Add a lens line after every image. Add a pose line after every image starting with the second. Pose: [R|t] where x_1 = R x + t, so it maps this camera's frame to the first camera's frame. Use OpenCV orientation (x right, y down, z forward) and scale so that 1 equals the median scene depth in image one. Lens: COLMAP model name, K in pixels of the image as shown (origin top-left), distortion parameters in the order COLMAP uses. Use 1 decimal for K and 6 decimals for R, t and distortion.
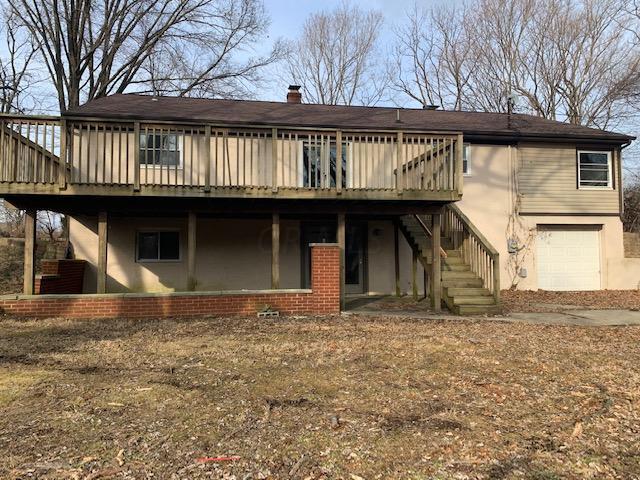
lens RADIAL K [[488.7, 0, 320.0], [0, 488.7, 240.0], [0, 0, 1]] dist [-0.001619, 0.000162]
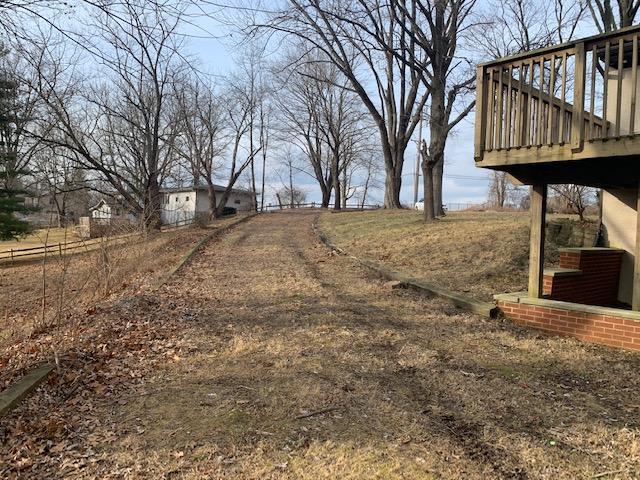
lens RADIAL K [[479.5, 0, 319.4], [0, 479.5, 230.9], [0, 0, 1]] dist [0.004111, -0.000804]
pose [[0.504648, 0.031296, -0.862758, -0.127745], [0.003358, 0.999264, 0.038212, -0.019753], [0.863318, -0.022181, 0.504172, 0.342595]]
